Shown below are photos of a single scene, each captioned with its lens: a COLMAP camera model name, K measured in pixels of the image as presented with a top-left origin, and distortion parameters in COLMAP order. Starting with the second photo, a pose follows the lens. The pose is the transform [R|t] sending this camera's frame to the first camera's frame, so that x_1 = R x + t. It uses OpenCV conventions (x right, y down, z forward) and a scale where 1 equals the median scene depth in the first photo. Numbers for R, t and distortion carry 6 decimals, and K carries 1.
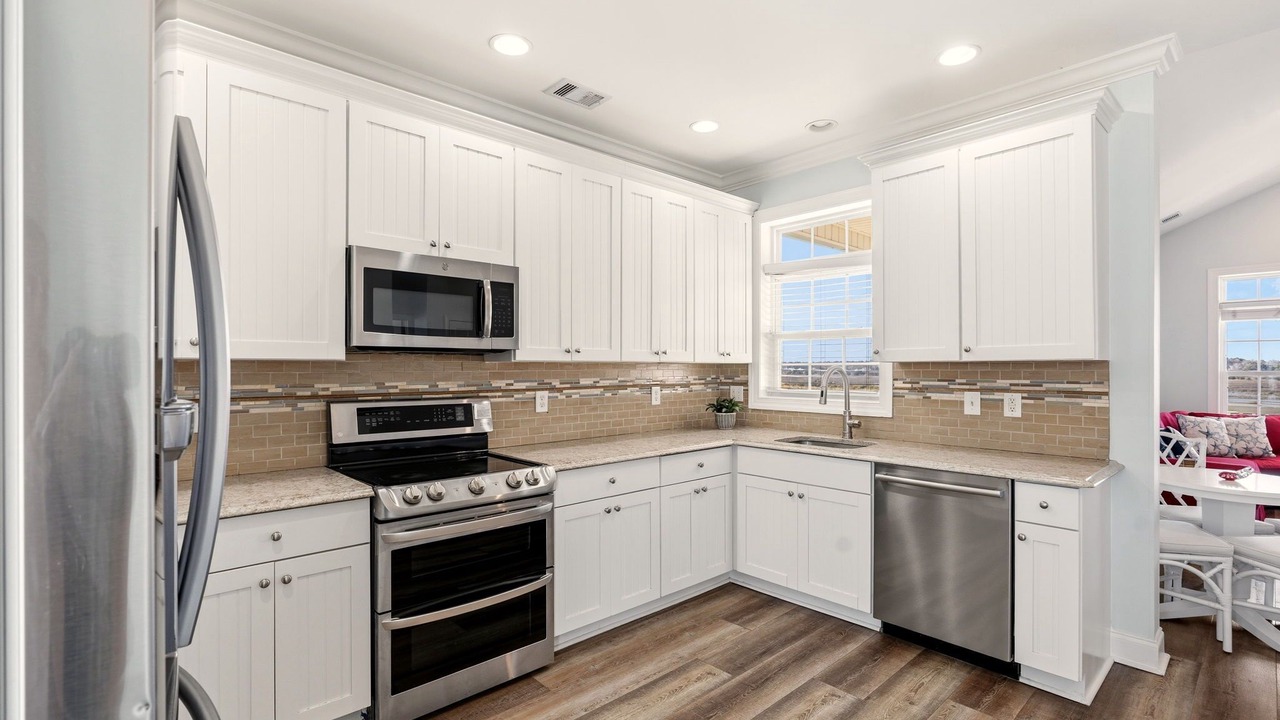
lens RADIAL K [[580.9, 0, 651.5], [0, 580.9, 364.3], [0, 0, 1]] dist [-0.004118, 0.001891]
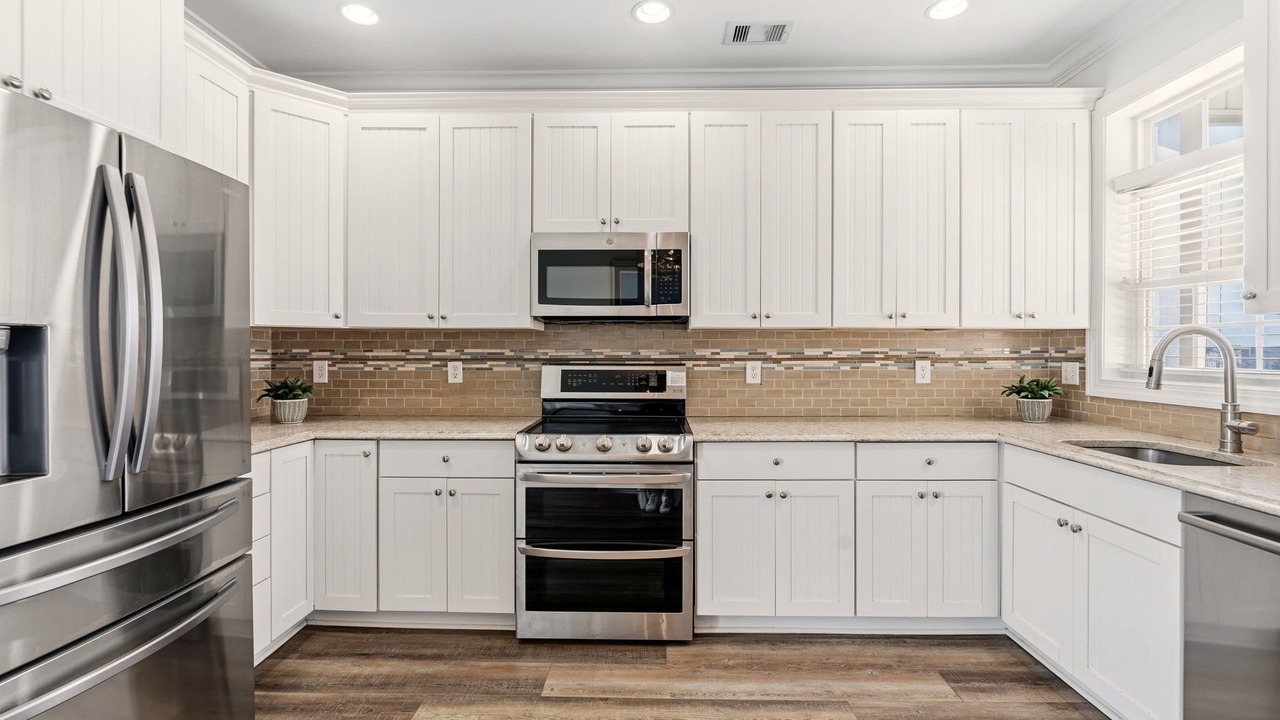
lens RADIAL K [[580.9, 0, 646.7], [0, 580.9, 350.1], [0, 0, 1]] dist [-0.004118, 0.001891]
pose [[0.720737, -0.001124, -0.693208, 0.372312], [0.003460, 0.999992, 0.001975, 0.028050], [0.693200, -0.003822, 0.720735, 0.221047]]
